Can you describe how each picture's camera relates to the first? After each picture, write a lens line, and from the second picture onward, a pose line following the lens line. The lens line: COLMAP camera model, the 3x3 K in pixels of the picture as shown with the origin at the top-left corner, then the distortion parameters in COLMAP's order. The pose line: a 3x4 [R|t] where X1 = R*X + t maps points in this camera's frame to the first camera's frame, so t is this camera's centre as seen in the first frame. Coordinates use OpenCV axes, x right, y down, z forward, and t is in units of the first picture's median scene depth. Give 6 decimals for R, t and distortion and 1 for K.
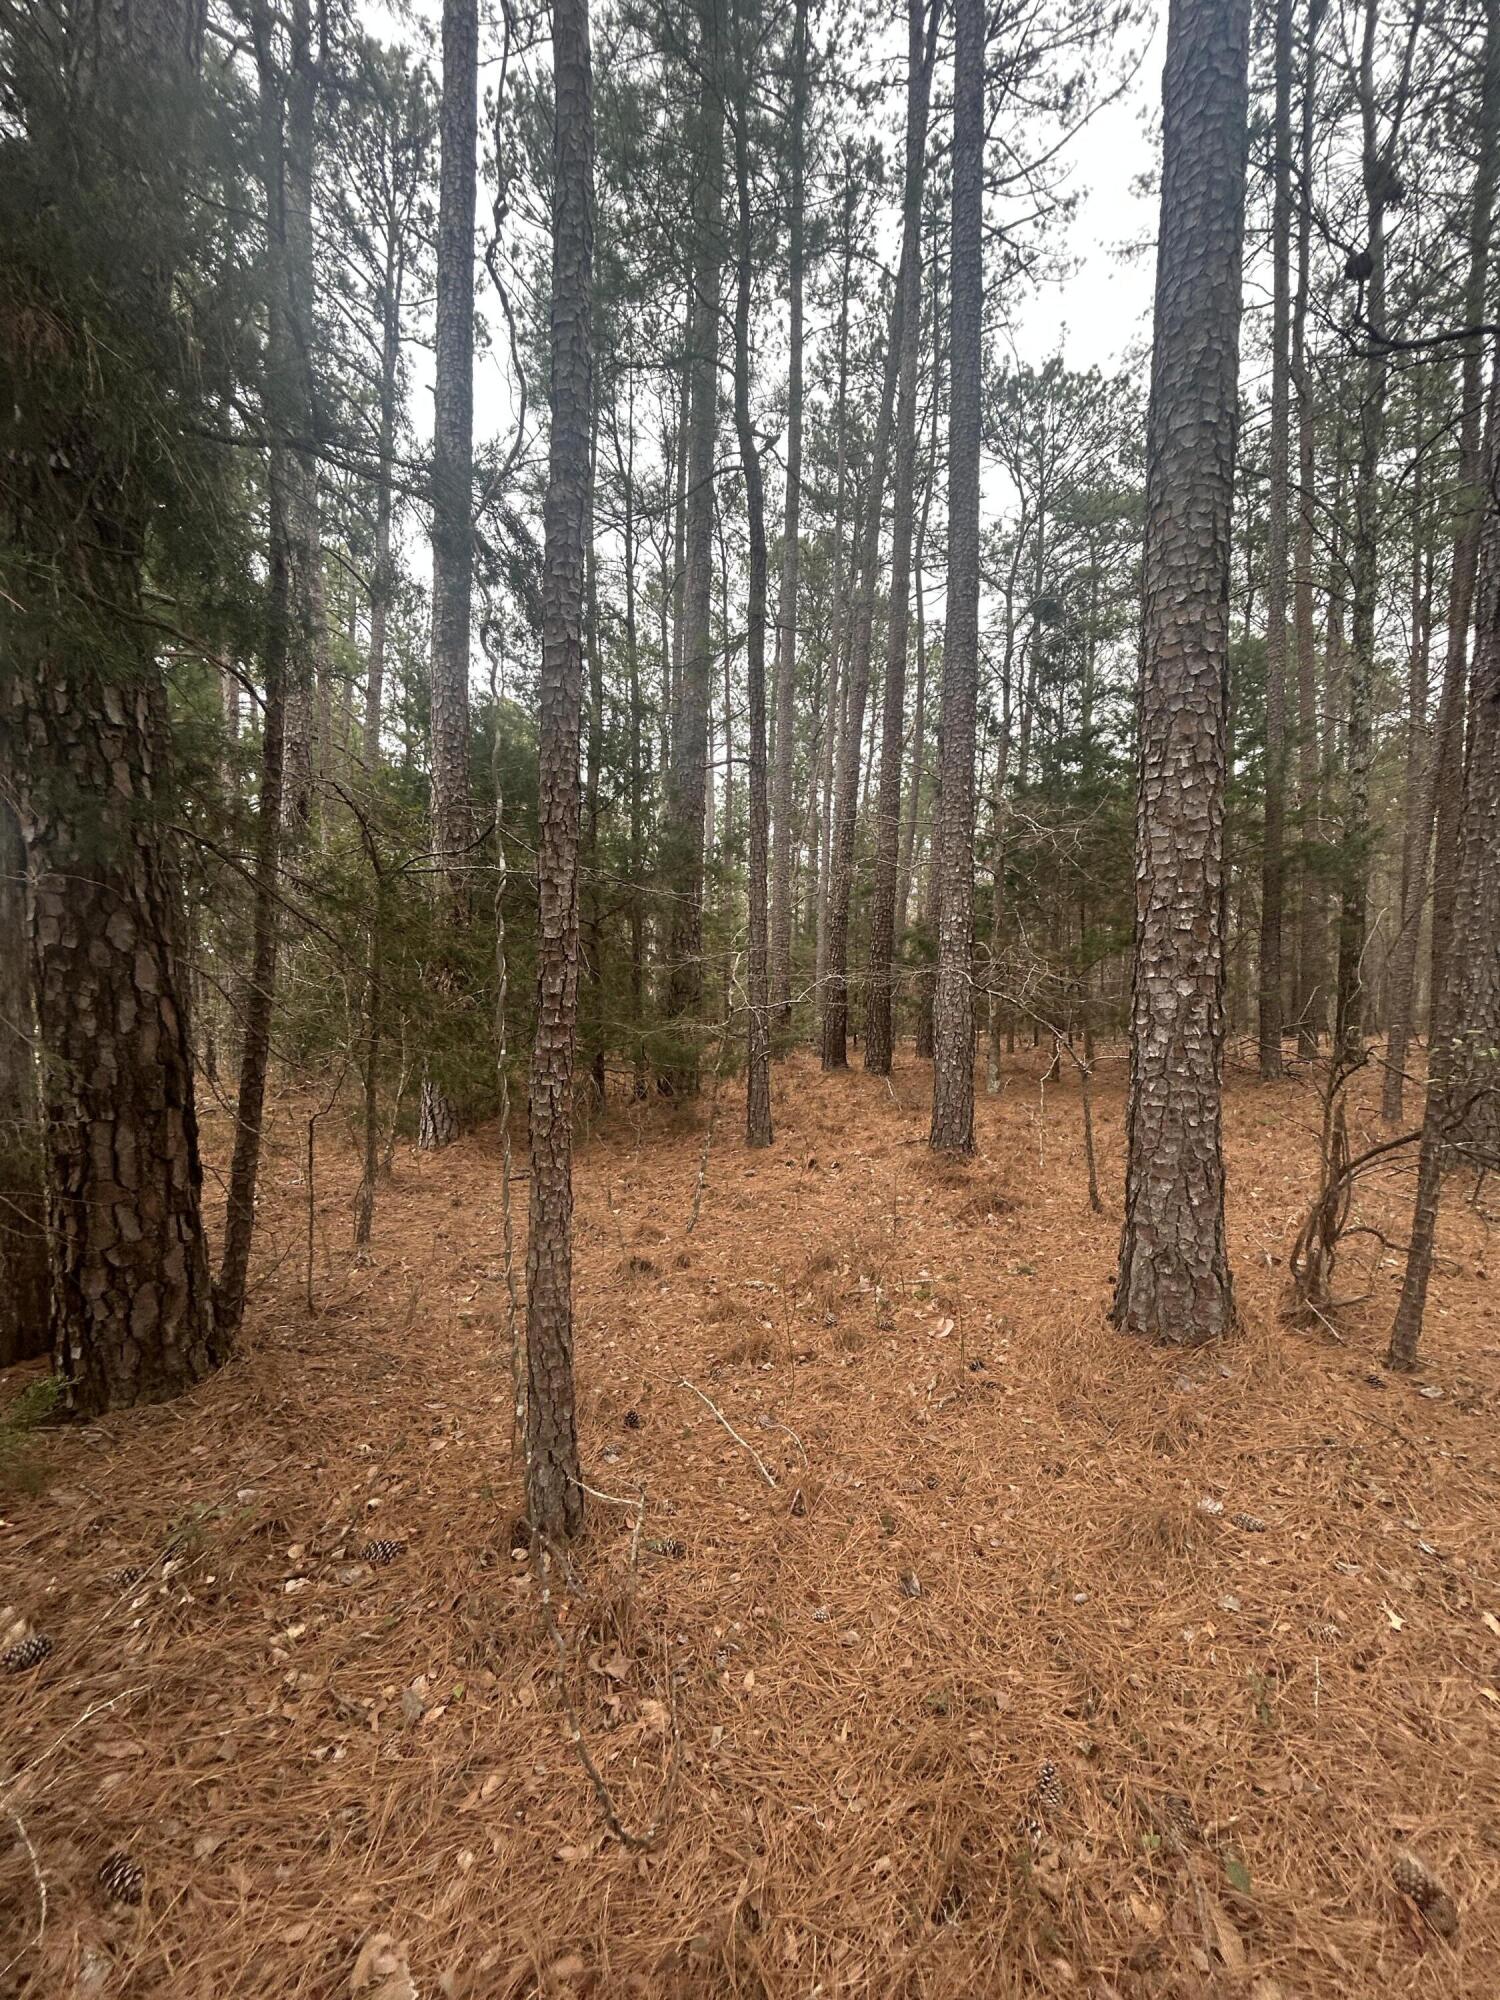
lens RADIAL K [[804.8, 0, 750.0], [0, 804.8, 1000.0], [0, 0, 1]] dist [0.002160, 0.000002]
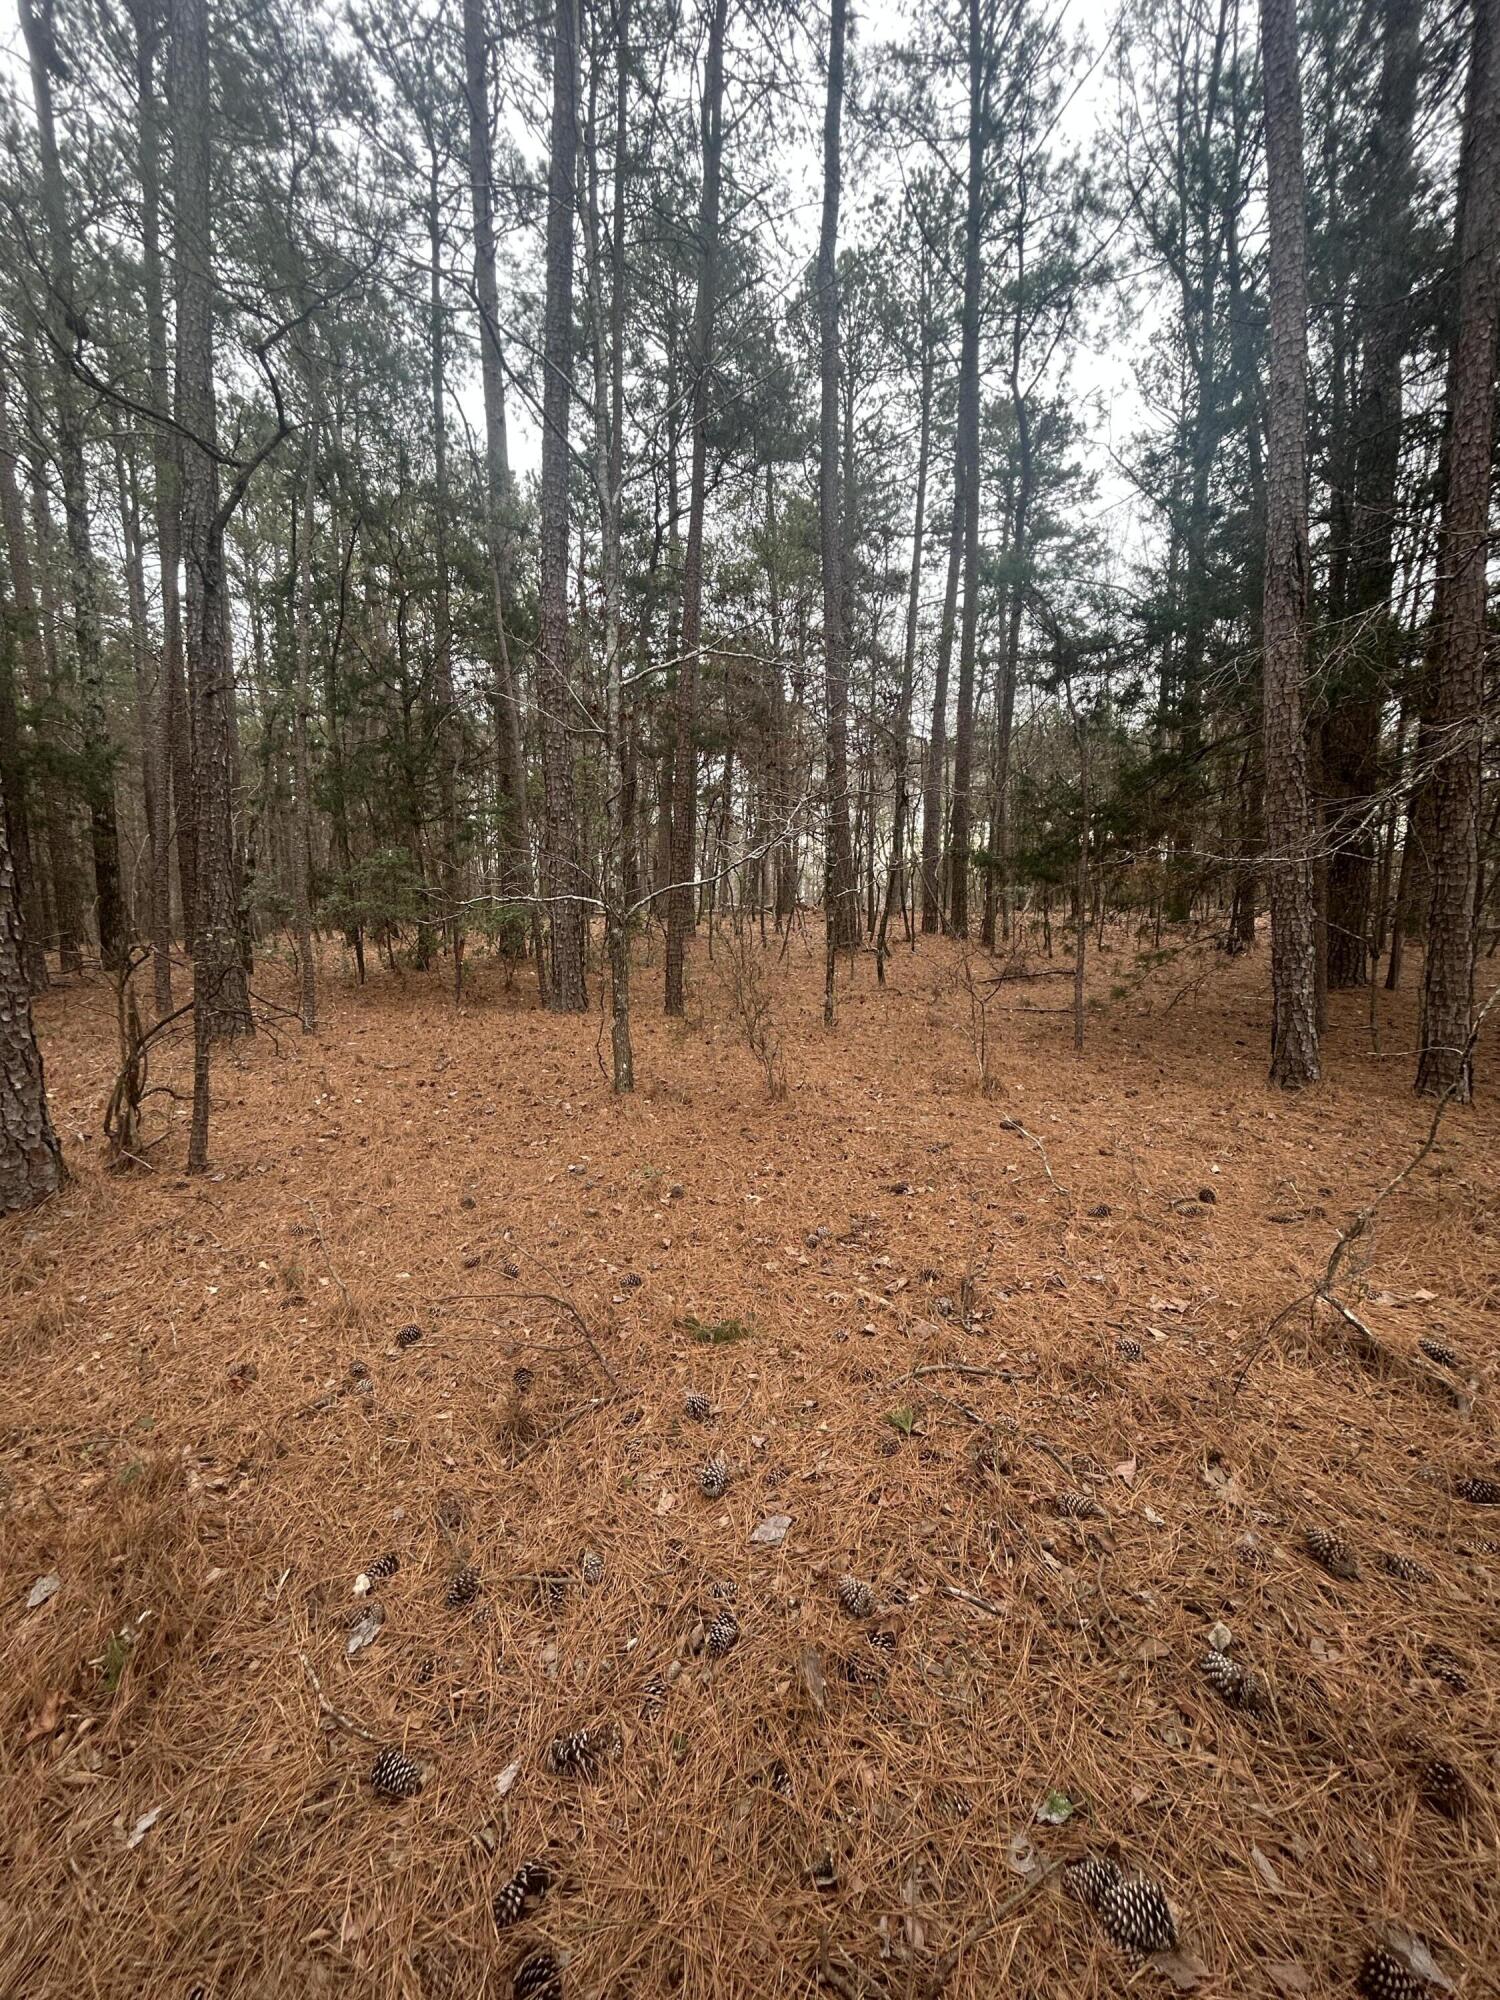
lens RADIAL K [[804.8, 0, 750.0], [0, 804.8, 1000.0], [0, 0, 1]] dist [0.002160, 0.000002]
pose [[0.254815, -0.127713, 0.958519, -0.213385], [0.020661, 0.991733, 0.126646, 0.005455], [-0.966769, -0.012467, 0.255347, -0.237800]]
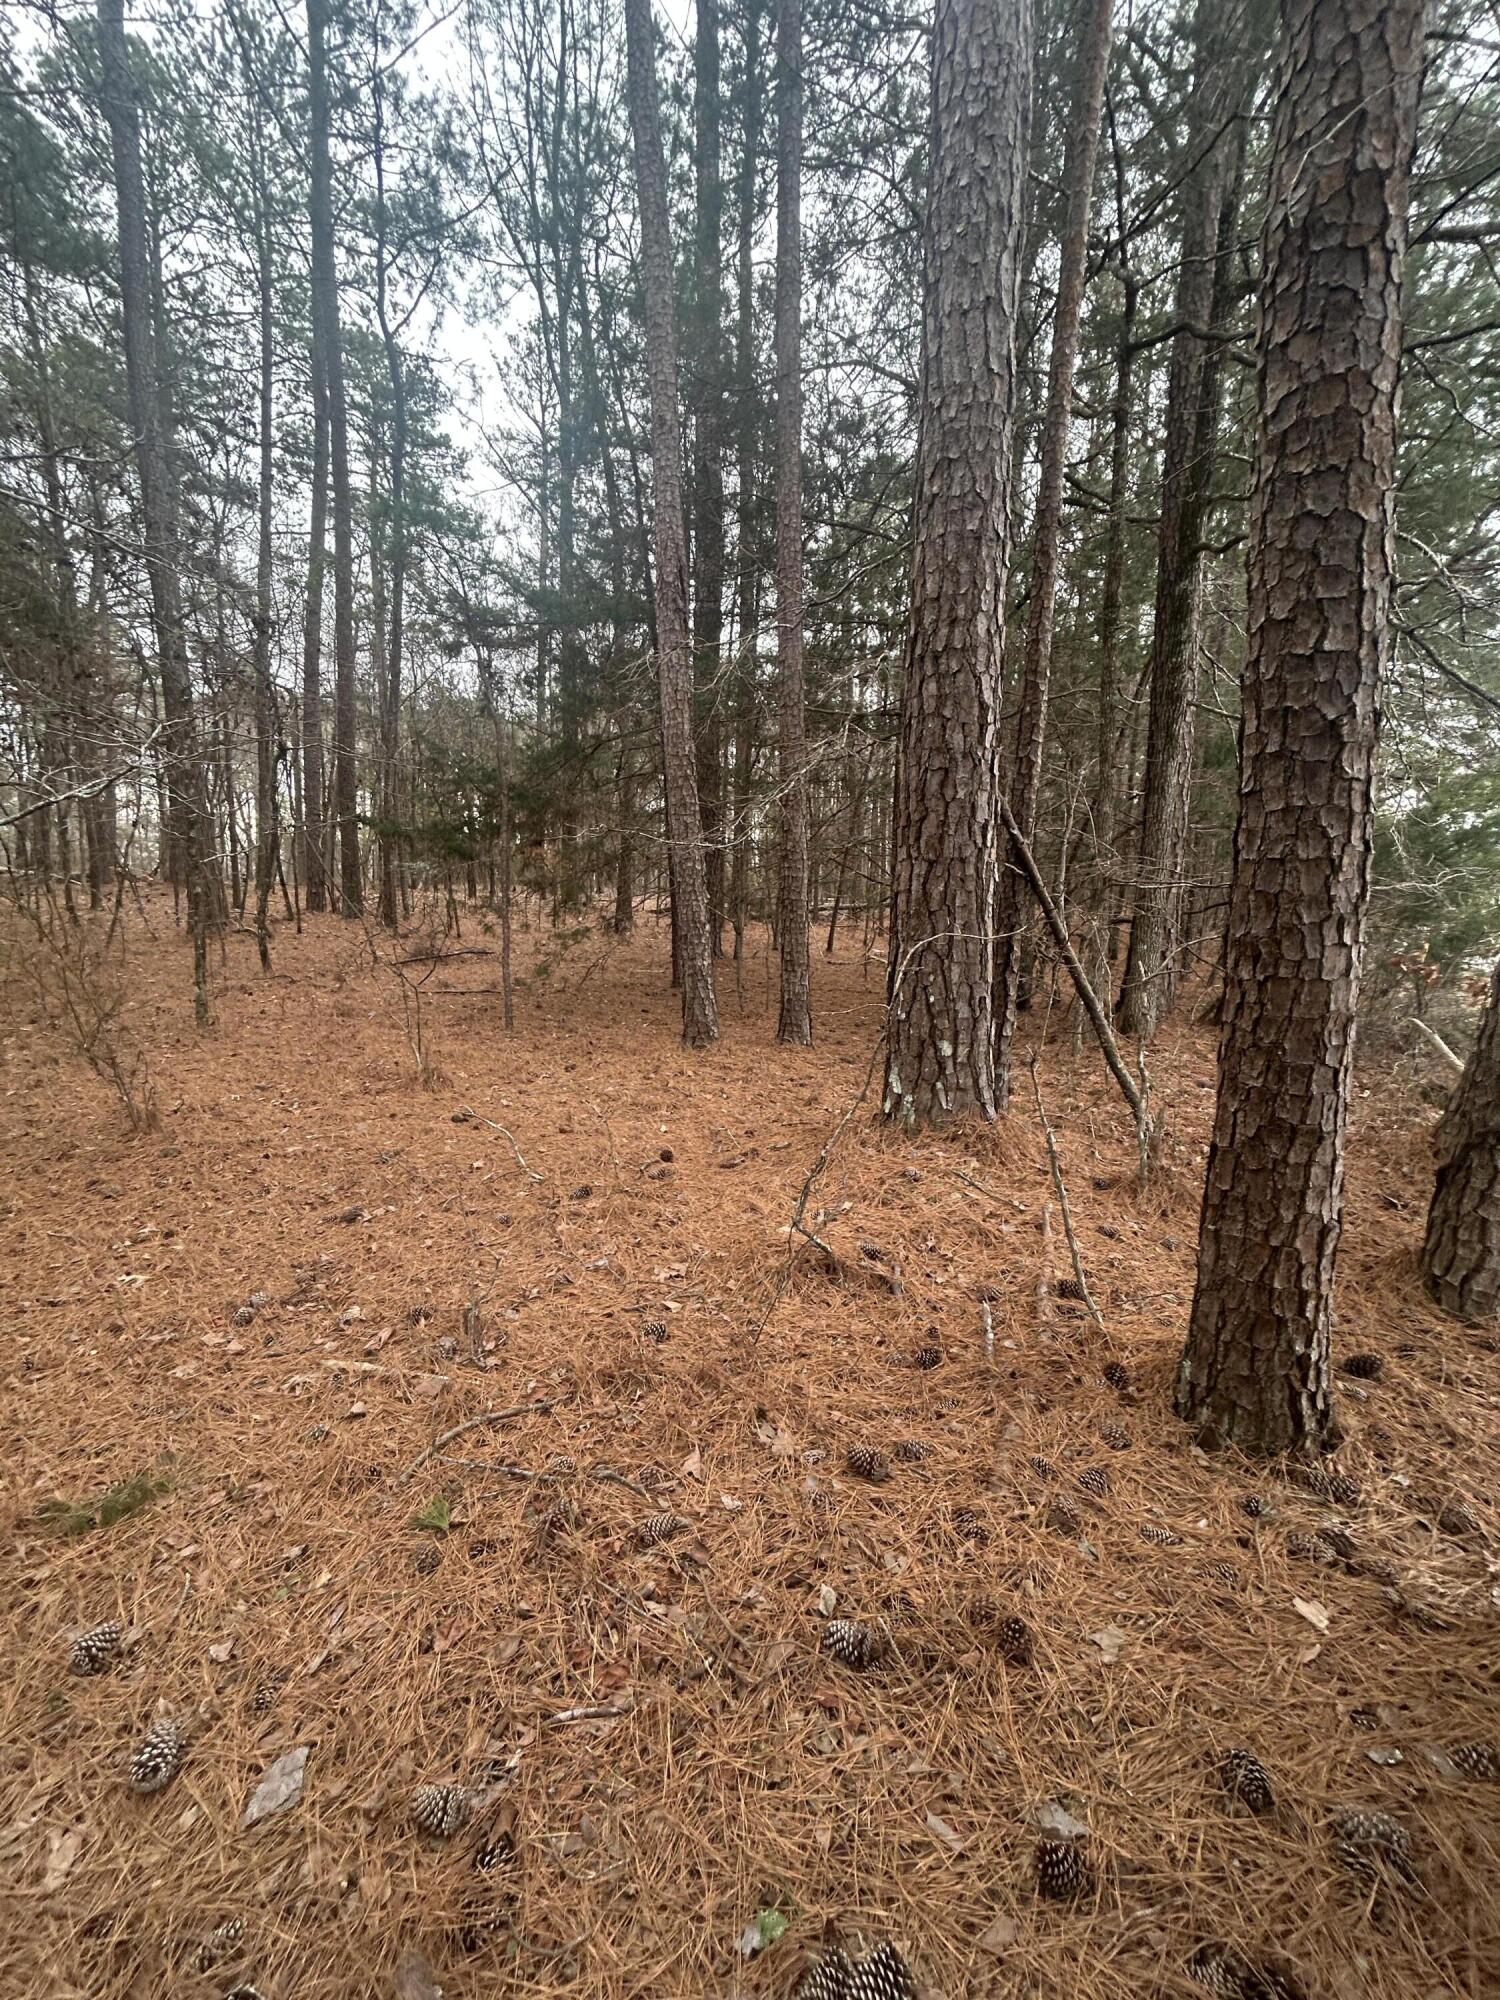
lens RADIAL K [[804.8, 0, 750.0], [0, 804.8, 1000.0], [0, 0, 1]] dist [0.002160, 0.000002]
pose [[-0.446703, -0.143643, 0.883076, -0.114266], [-0.022707, 0.988530, 0.149310, 0.016513], [-0.894394, 0.046646, -0.444841, -0.170524]]
